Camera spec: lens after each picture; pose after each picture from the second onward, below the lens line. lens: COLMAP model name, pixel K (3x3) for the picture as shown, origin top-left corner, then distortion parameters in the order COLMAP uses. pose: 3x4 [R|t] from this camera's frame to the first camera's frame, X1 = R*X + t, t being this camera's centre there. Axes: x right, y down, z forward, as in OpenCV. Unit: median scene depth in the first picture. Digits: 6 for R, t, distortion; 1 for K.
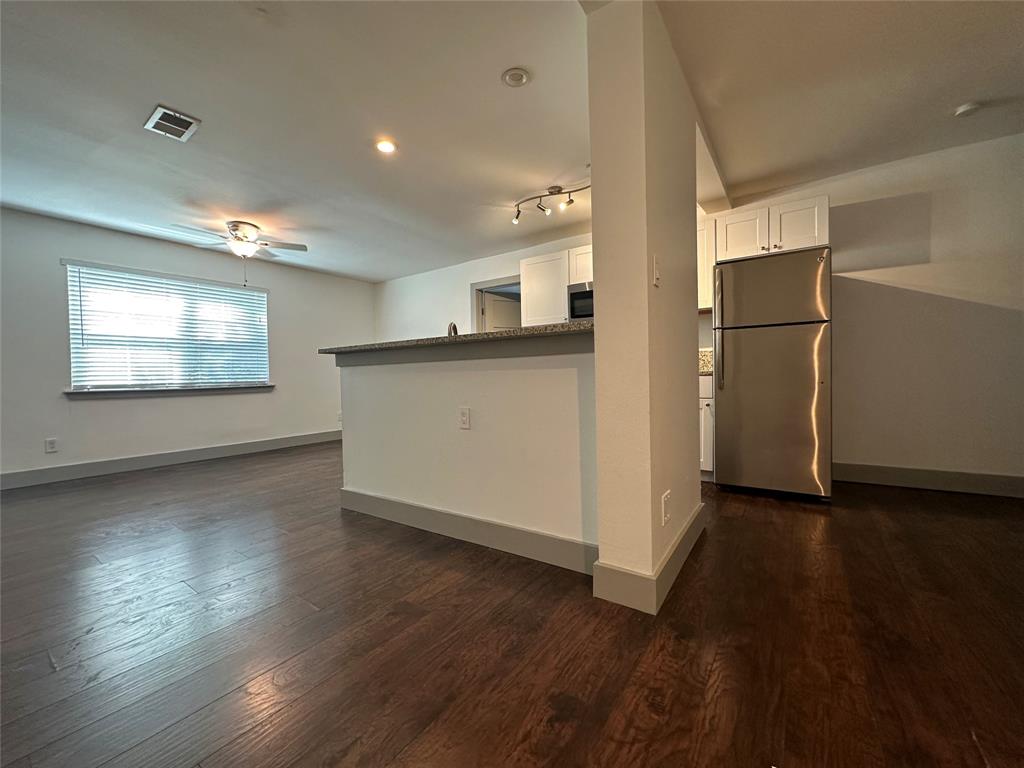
lens RADIAL K [[410.4, 0, 509.7], [0, 410.4, 381.4], [0, 0, 1]] dist [-0.003560, 0.001012]
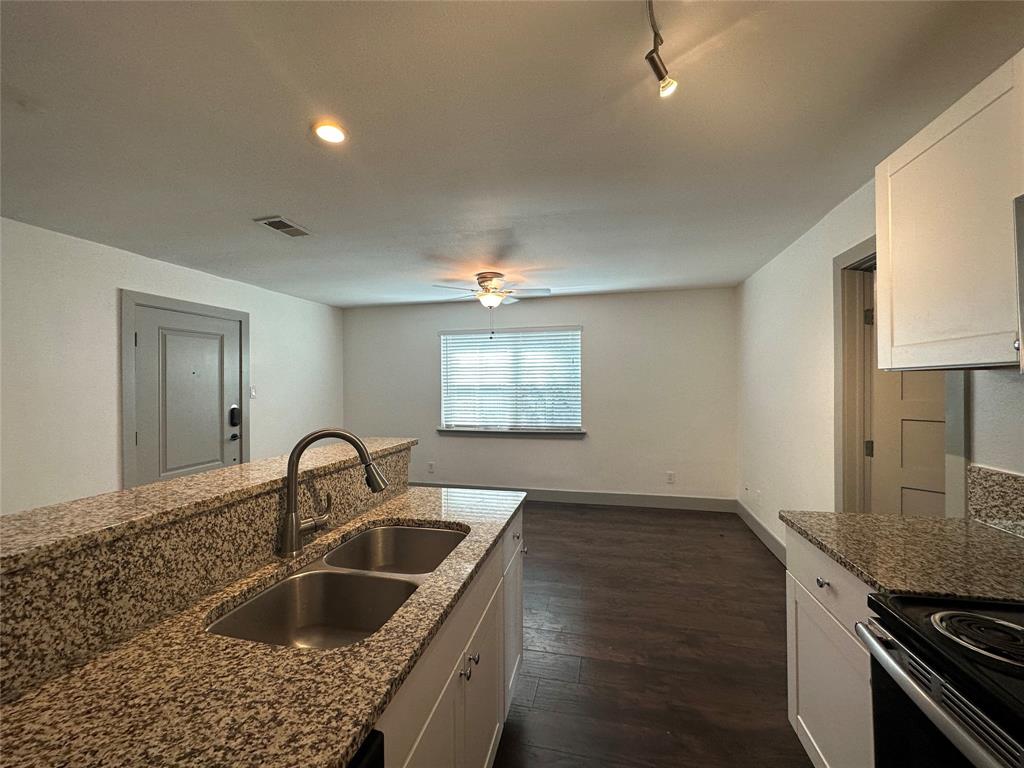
lens RADIAL K [[410.4, 0, 512.9], [0, 410.4, 380.0], [0, 0, 1]] dist [-0.003560, 0.001012]
pose [[0.383508, 0.002277, -0.923535, 0.230981], [-0.014538, 0.999888, -0.003572, -0.121020], [0.923423, 0.014797, 0.383498, 0.620854]]
